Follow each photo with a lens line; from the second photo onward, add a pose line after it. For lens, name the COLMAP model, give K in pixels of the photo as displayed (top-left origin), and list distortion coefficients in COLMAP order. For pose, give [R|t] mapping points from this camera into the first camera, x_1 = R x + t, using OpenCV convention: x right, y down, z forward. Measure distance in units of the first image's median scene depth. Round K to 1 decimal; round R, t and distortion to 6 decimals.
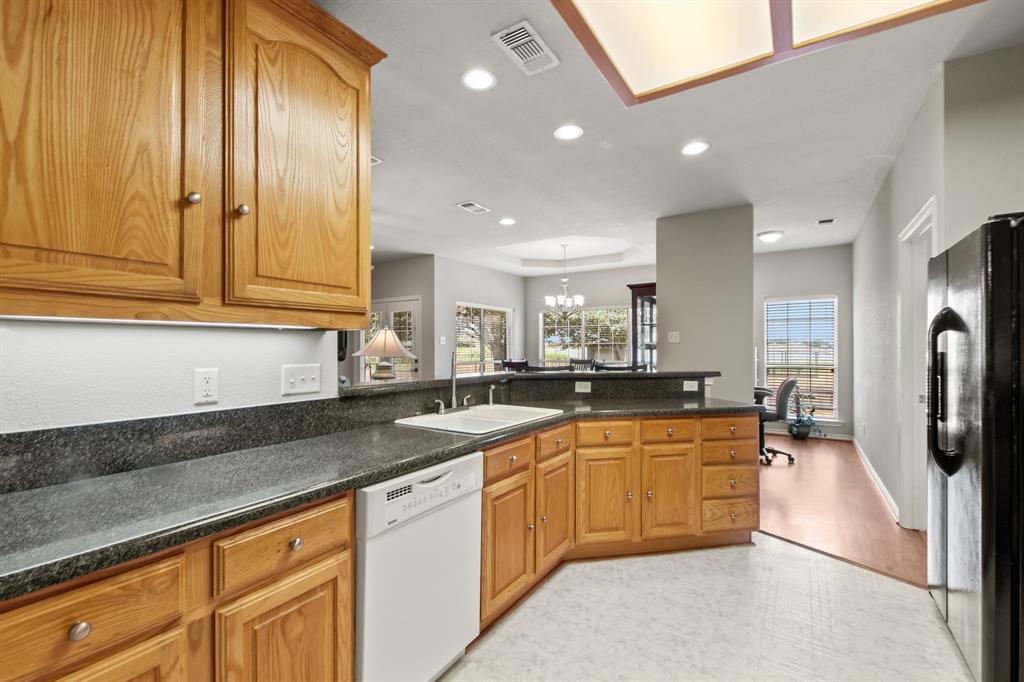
lens RADIAL K [[448.4, 0, 502.2], [0, 448.4, 348.0], [0, 0, 1]] dist [0.000967, -0.000456]
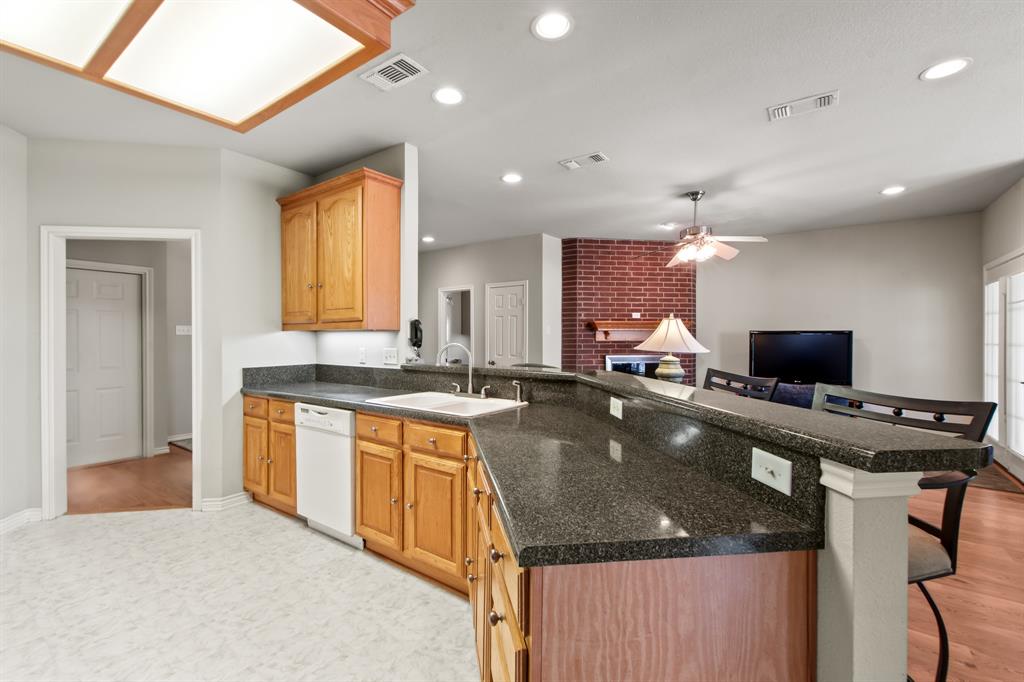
lens RADIAL K [[445.8, 0, 506.2], [0, 445.8, 342.0], [0, 0, 1]] dist [0.000282, -0.000168]
pose [[-0.049851, 0.008040, -0.998724, 0.921310], [-0.001941, 0.999965, 0.008147, -0.003663], [0.998755, 0.002345, -0.049834, 1.063698]]
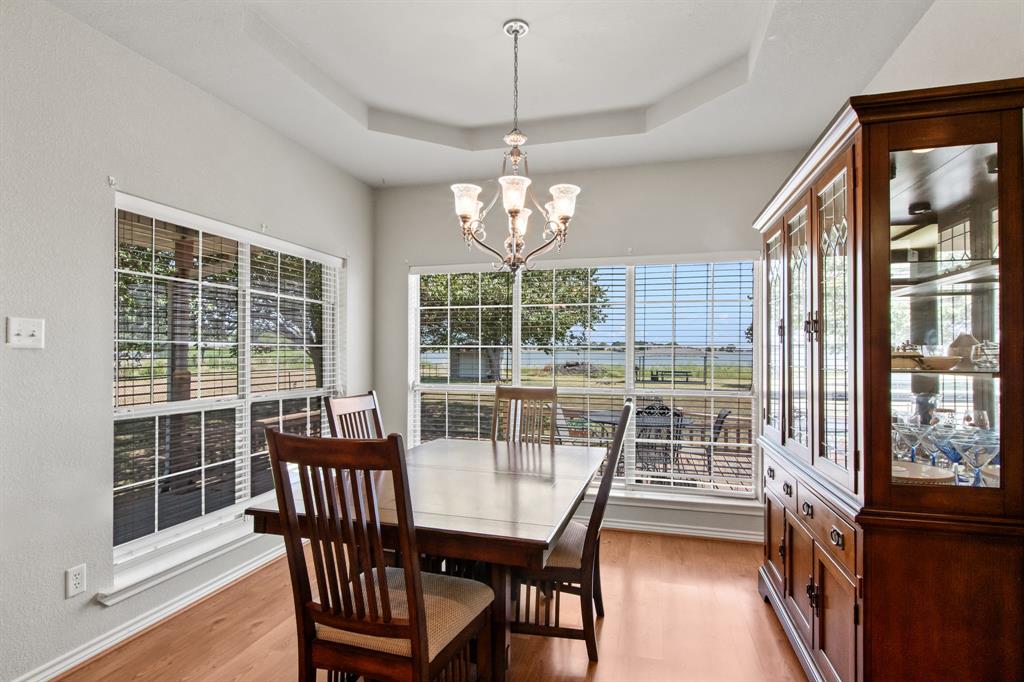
lens RADIAL K [[534.2, 0, 509.4], [0, 534.2, 348.7], [0, 0, 1]] dist [-0.001585, 0.000089]
pose [[0.949379, 0.003066, 0.314117, 0.054184], [-0.002304, 0.999993, -0.002798, -0.017998], [-0.314124, 0.001932, 0.949380, 1.652625]]
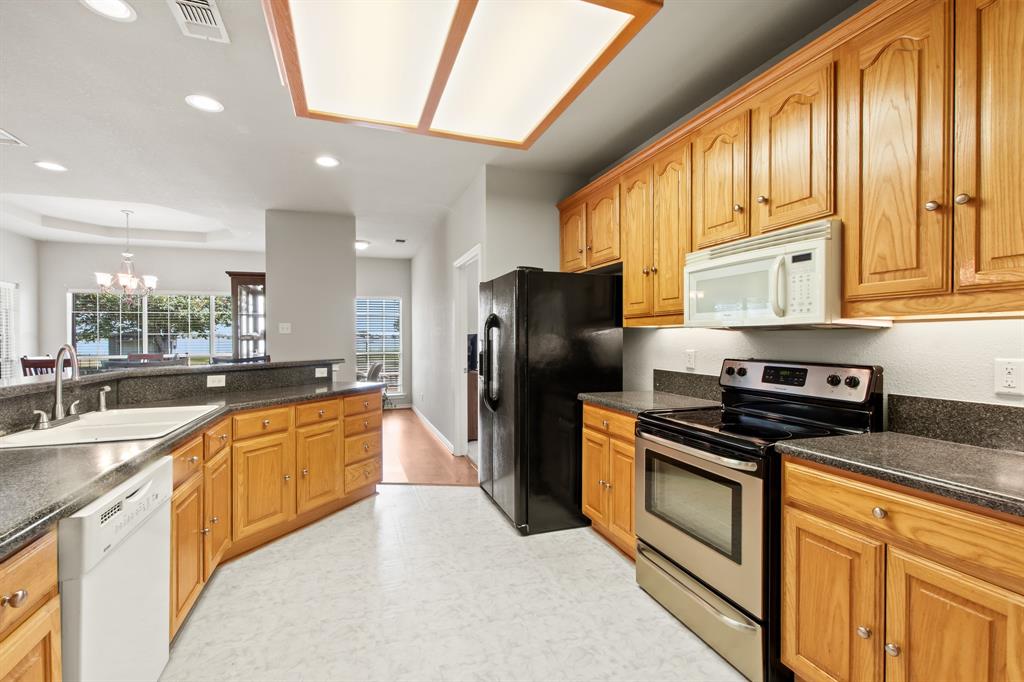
lens RADIAL K [[448.4, 0, 502.2], [0, 448.4, 348.0], [0, 0, 1]] dist [0.000967, -0.000456]
pose [[0.608136, -0.022175, 0.793523, -0.232977], [0.006084, 0.999711, 0.023274, 0.000701], [-0.793810, -0.009326, 0.608095, -0.044253]]
